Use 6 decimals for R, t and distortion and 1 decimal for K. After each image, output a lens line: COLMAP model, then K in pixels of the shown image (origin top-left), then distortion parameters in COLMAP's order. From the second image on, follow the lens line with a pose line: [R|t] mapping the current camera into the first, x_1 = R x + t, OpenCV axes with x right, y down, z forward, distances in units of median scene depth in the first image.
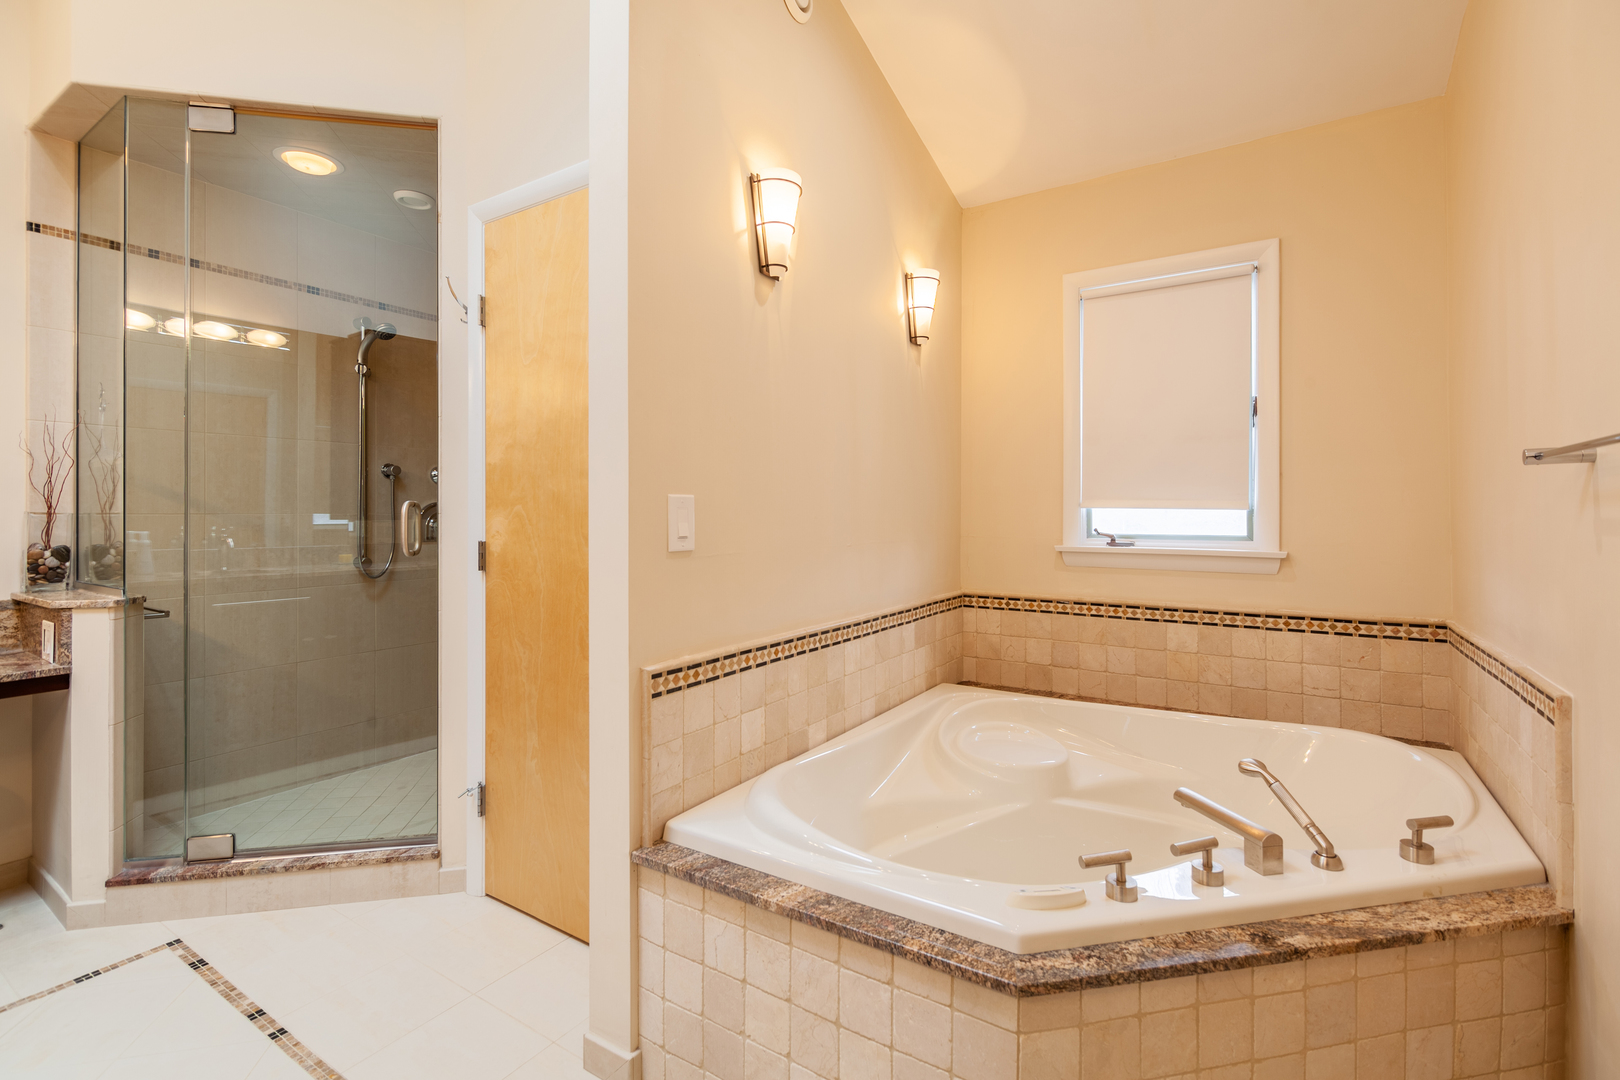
lens RADIAL K [[735.3, 0, 818.6], [0, 735.3, 511.8], [0, 0, 1]] dist [0.004073, -0.000856]
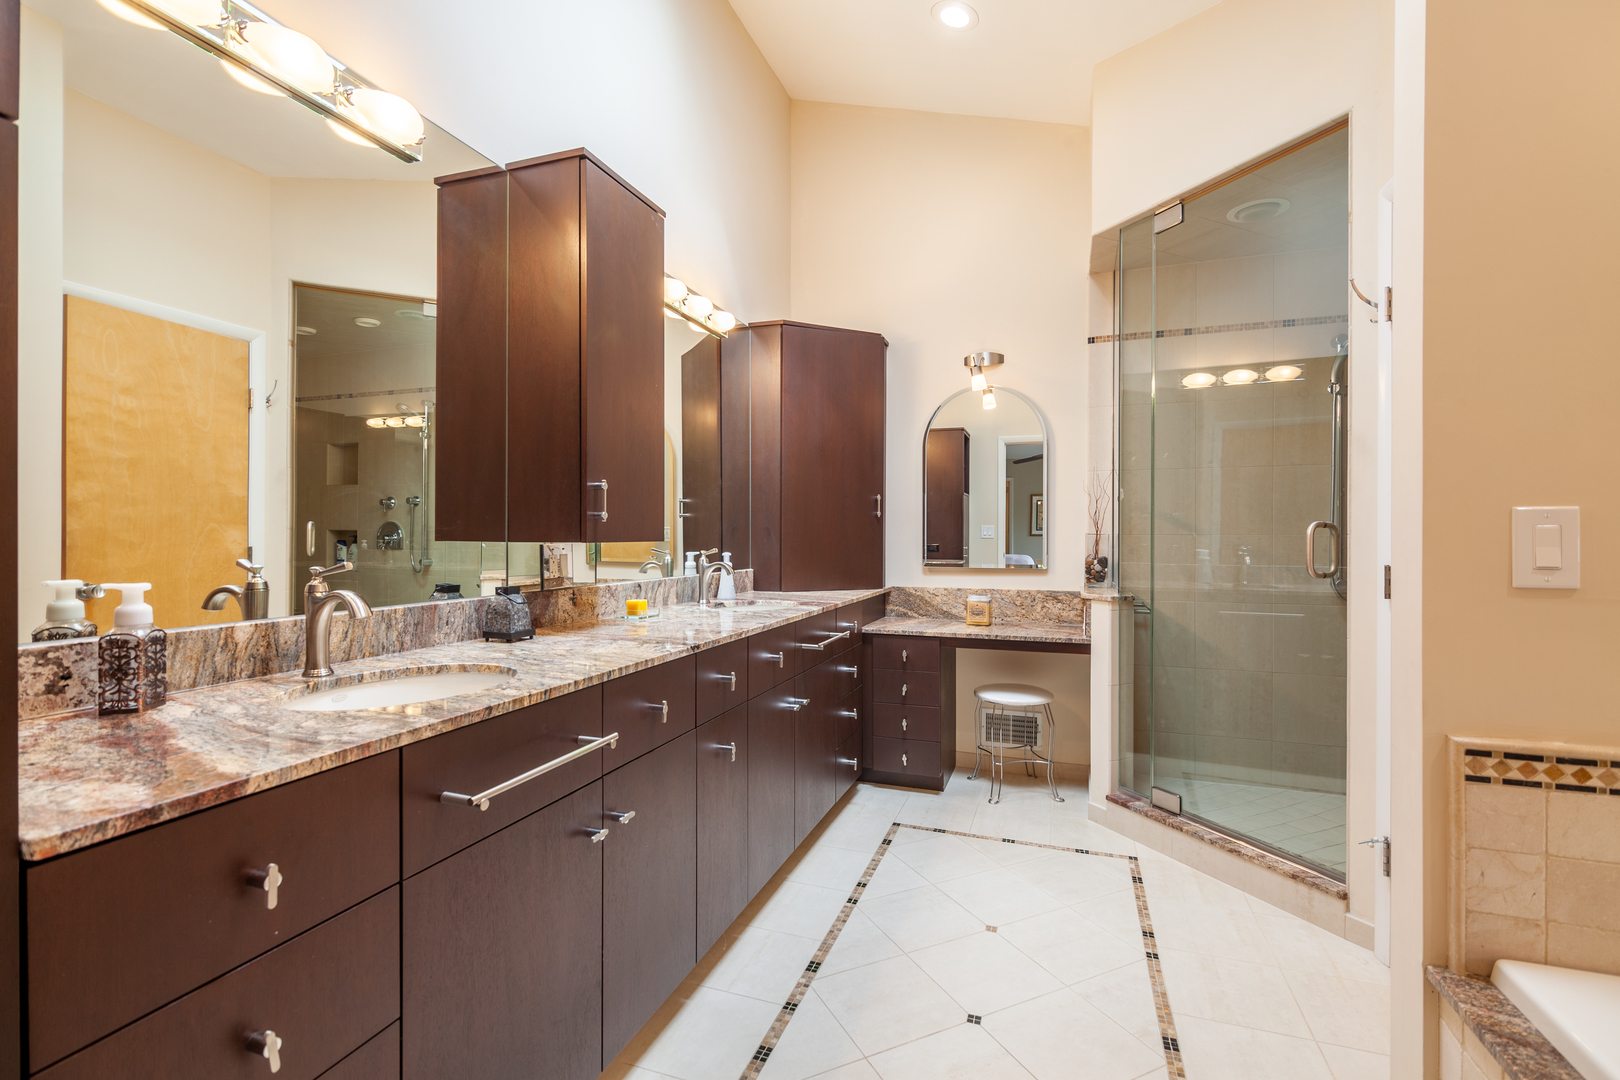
lens RADIAL K [[735.3, 0, 809.2], [0, 735.3, 536.7], [0, 0, 1]] dist [0.004073, -0.000856]
pose [[0.218832, 0.003486, -0.975756, 0.266304], [0.001656, 0.999991, 0.003944, 0.000559], [0.975761, -0.002479, 0.218824, 0.134130]]
